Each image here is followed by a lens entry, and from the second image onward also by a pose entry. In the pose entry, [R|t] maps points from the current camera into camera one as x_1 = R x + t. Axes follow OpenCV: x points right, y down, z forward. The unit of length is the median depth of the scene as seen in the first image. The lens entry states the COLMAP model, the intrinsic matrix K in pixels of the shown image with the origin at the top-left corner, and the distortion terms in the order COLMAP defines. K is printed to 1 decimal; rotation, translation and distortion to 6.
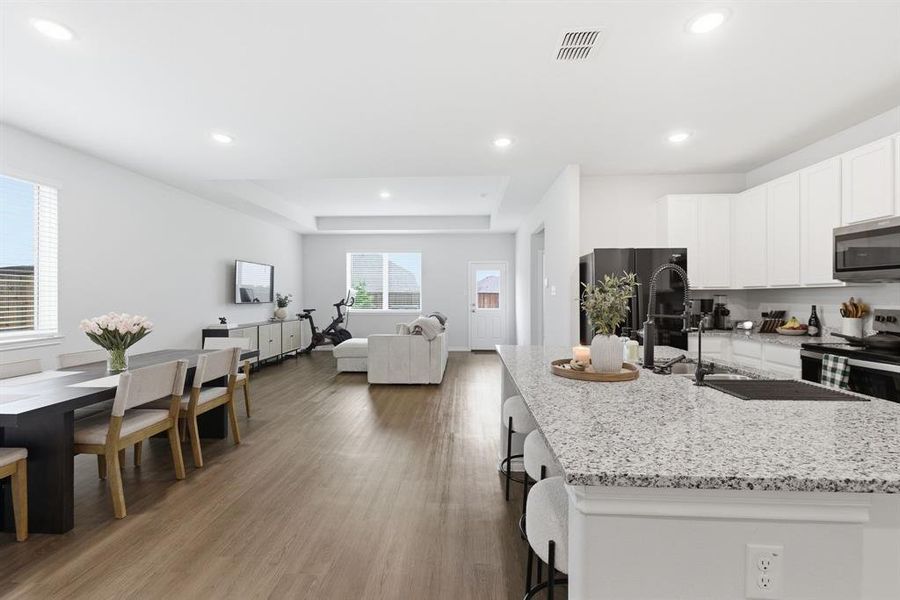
lens RADIAL K [[378.6, 0, 451.3], [0, 378.6, 295.9], [0, 0, 1]] dist [0.007653, -0.000817]
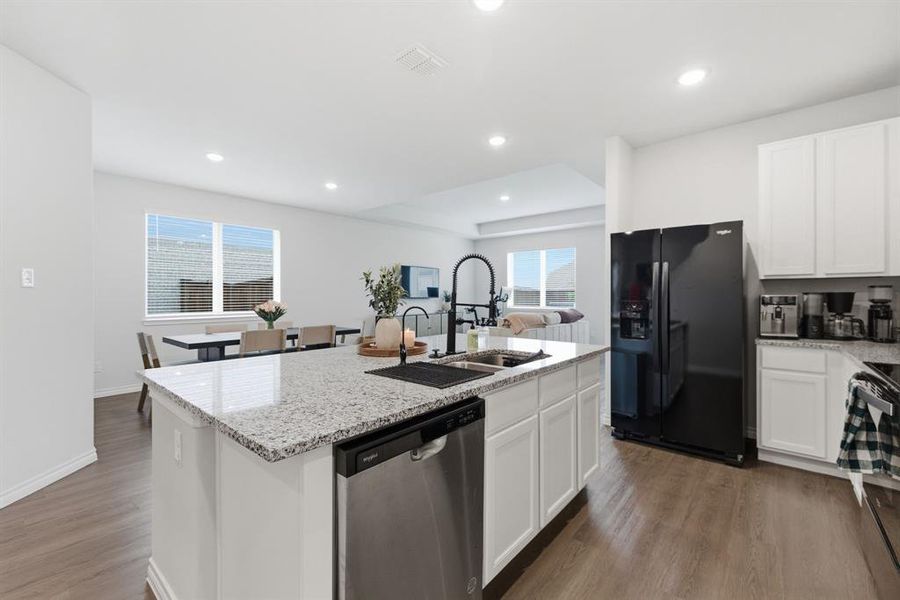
lens RADIAL K [[378.6, 0, 450.6], [0, 378.6, 296.7], [0, 0, 1]] dist [0.007653, -0.000817]
pose [[0.786654, 0.004074, -0.617381, 0.441553], [-0.001783, 0.999989, 0.004327, 0.011139], [0.617392, -0.002303, 0.786653, 0.067481]]
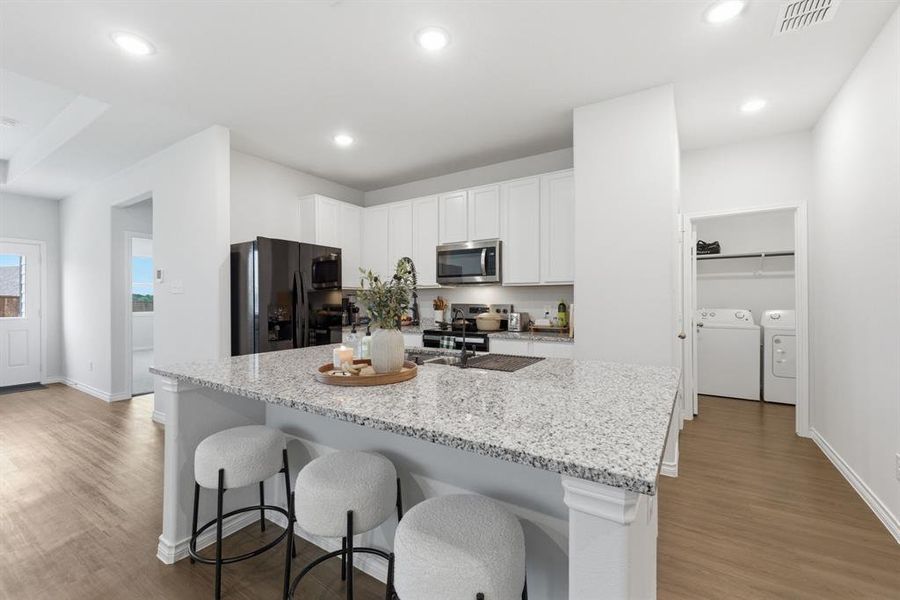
lens RADIAL K [[378.6, 0, 445.7], [0, 378.6, 302.9], [0, 0, 1]] dist [0.007653, -0.000817]
pose [[0.512158, -0.005410, 0.858874, -0.093595], [0.001088, 0.999983, 0.005651, 0.013078], [-0.858890, -0.001960, 0.512156, 0.149761]]
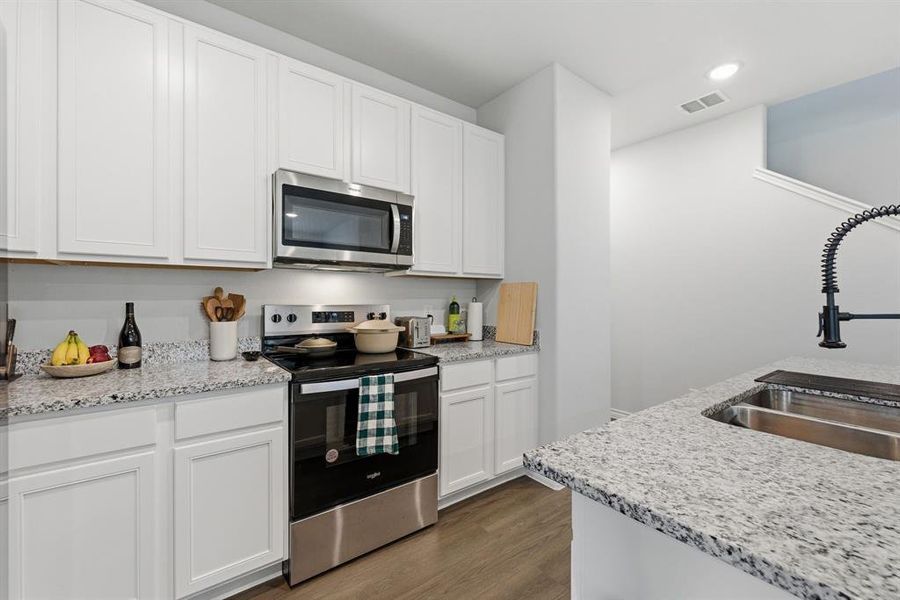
lens RADIAL K [[378.6, 0, 453.7], [0, 378.6, 301.3], [0, 0, 1]] dist [0.007653, -0.000817]
pose [[-0.639154, -0.007078, 0.769047, 0.214693], [-0.001873, 0.999969, 0.007646, 0.012443], [-0.769077, 0.003447, -0.639147, 0.659647]]
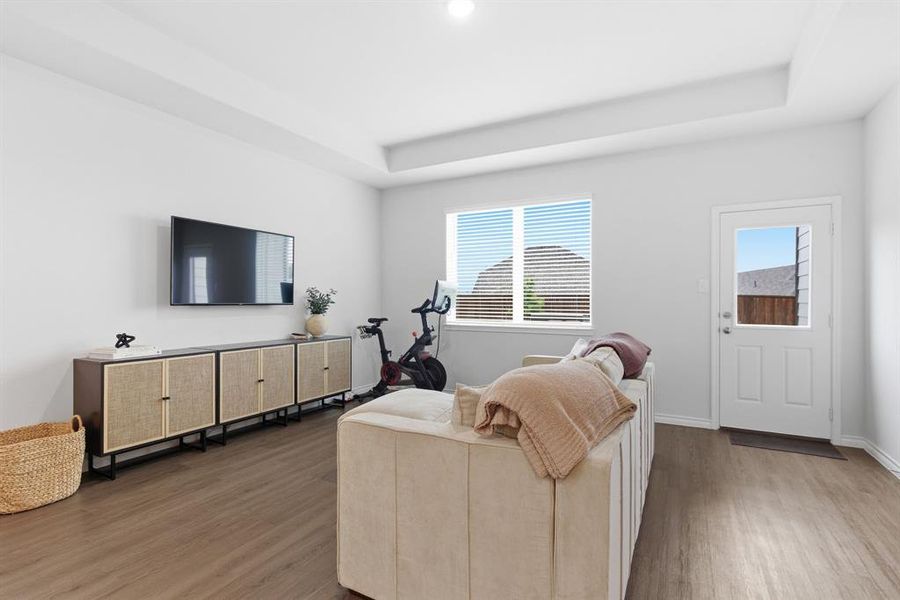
lens RADIAL K [[435.1, 0, 448.0], [0, 435.1, 298.1], [0, 0, 1]] dist [0.011849, 0.001031]
pose [[0.894391, 0.000677, -0.447286, 0.002570], [-0.003540, 0.999978, -0.005565, 0.014634], [0.447273, 0.006561, 0.894373, 0.741130]]
